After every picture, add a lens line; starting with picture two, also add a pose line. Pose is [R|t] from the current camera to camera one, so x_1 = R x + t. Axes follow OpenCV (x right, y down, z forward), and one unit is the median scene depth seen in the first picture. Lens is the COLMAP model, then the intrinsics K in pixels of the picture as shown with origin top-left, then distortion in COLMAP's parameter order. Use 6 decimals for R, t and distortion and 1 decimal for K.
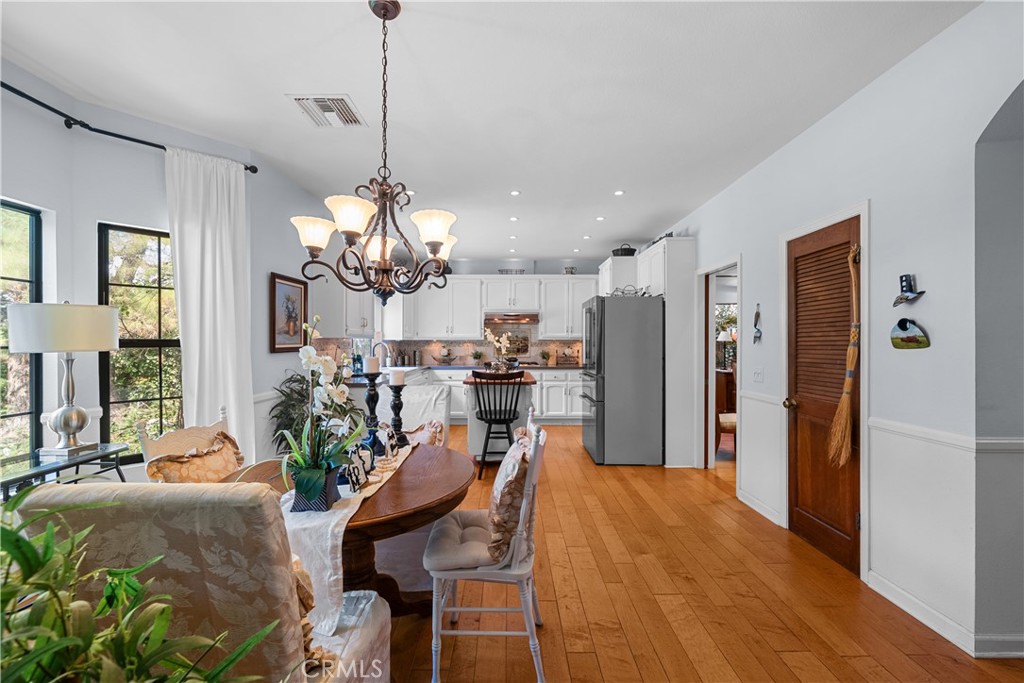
lens RADIAL K [[412.8, 0, 508.7], [0, 412.8, 342.5], [0, 0, 1]] dist [-0.001808, -0.000205]
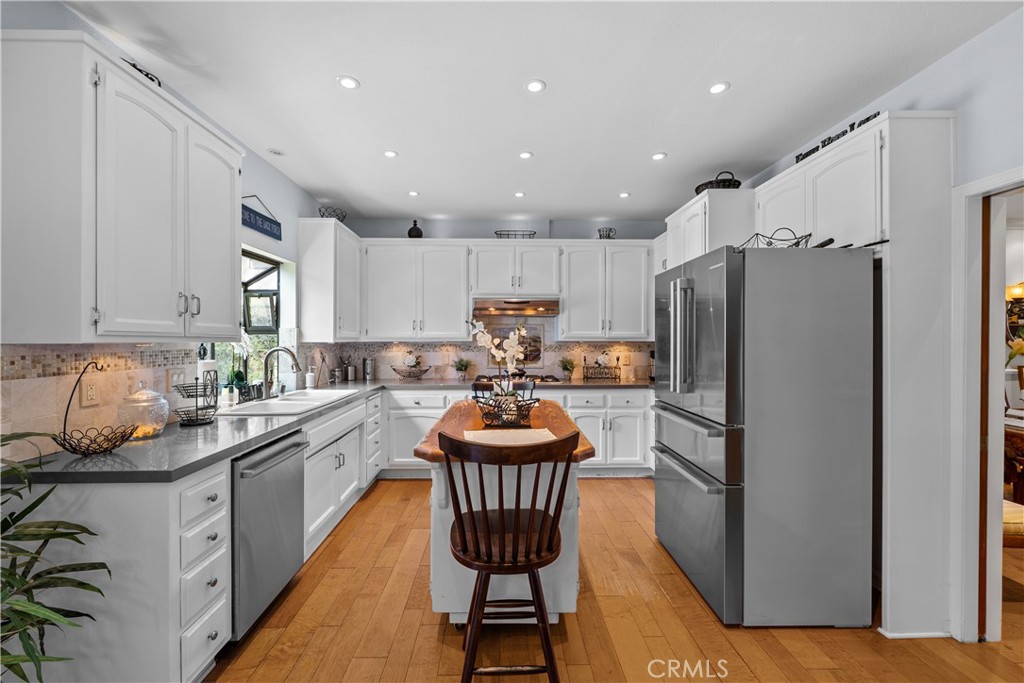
lens RADIAL K [[412.8, 0, 508.7], [0, 412.8, 342.5], [0, 0, 1]] dist [-0.001808, -0.000205]
pose [[0.999687, -0.001157, 0.024984, -0.020297], [0.001017, 0.999984, 0.005627, -0.008437], [-0.024990, -0.005599, 0.999672, 0.371832]]
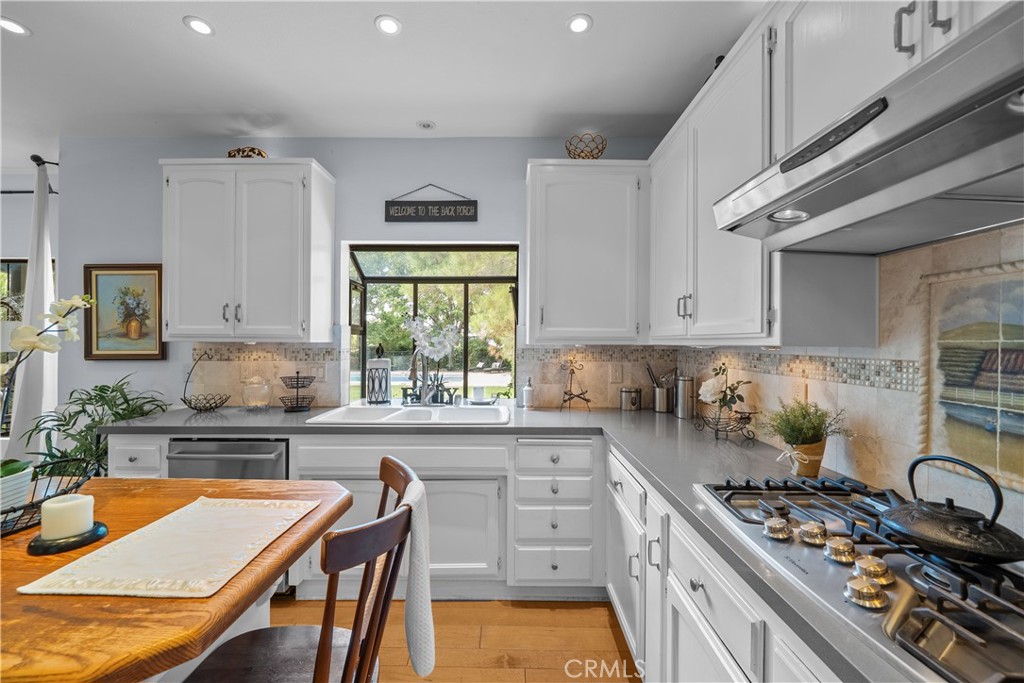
lens RADIAL K [[412.8, 0, 508.7], [0, 412.8, 342.5], [0, 0, 1]] dist [-0.001808, -0.000205]
pose [[-0.011374, 0.000111, -0.999935, 0.127817], [-0.006100, 0.999981, 0.000180, -0.007777], [0.999917, 0.006102, -0.011373, 0.908238]]
